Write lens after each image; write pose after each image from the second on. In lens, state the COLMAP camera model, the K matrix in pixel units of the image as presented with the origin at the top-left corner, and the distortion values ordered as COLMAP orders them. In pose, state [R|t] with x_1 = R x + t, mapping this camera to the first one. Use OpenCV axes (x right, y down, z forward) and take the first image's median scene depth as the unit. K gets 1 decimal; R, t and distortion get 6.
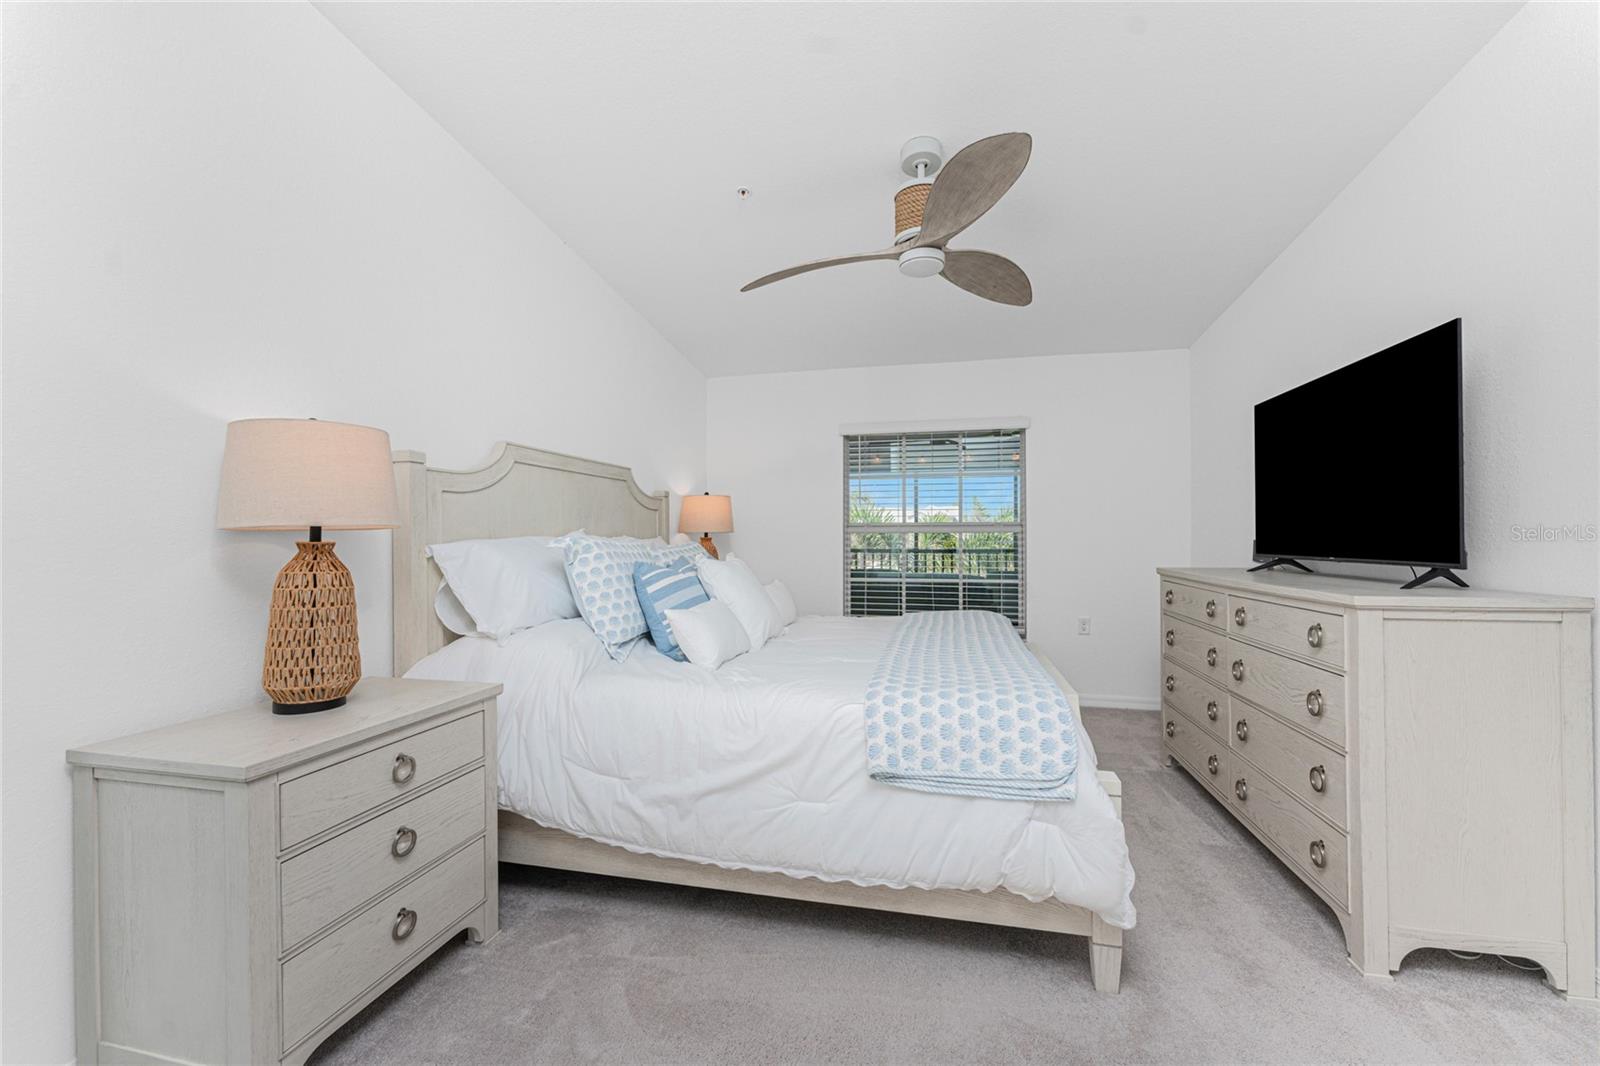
lens RADIAL K [[635.2, 0, 798.2], [0, 635.2, 530.4], [0, 0, 1]] dist [0.000652, 0.000072]
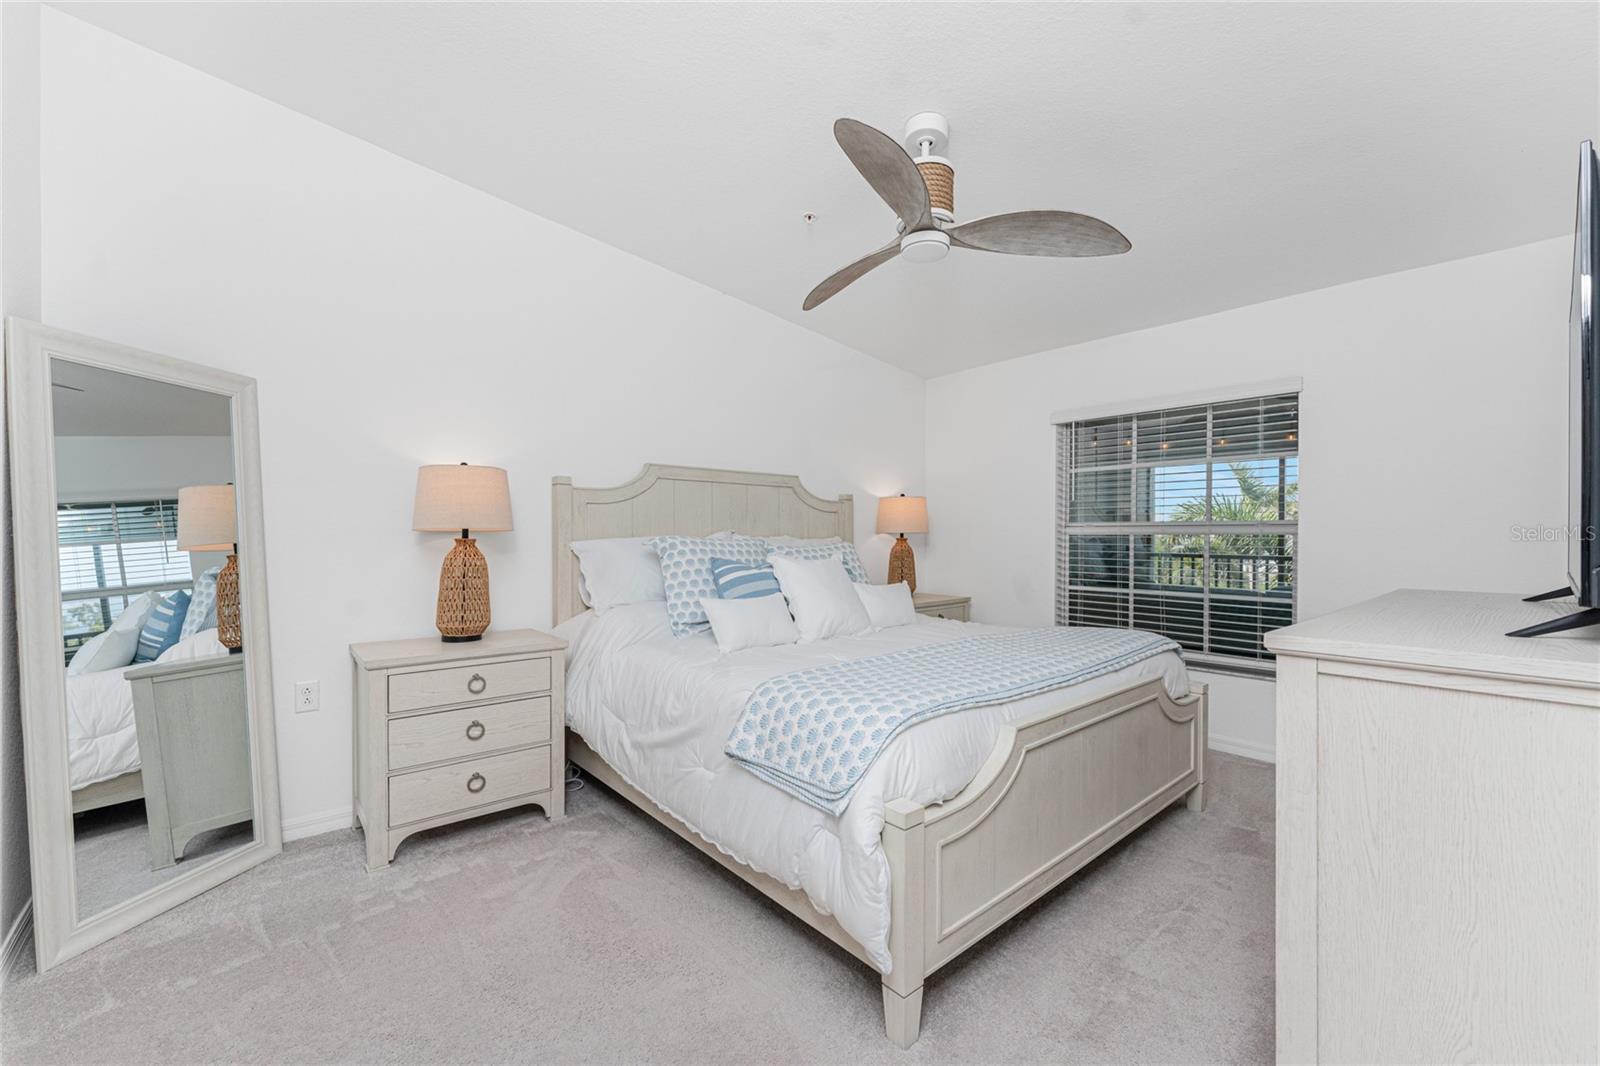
lens RADIAL K [[643.1, 0, 800.0], [0, 643.1, 533.0], [0, 0, 1]] dist [0.000635, -0.000009]
pose [[0.806116, 0.002897, -0.591751, 0.673190], [-0.000560, 0.999991, 0.004133, -0.002399], [0.591758, -0.003000, 0.806110, 0.135539]]
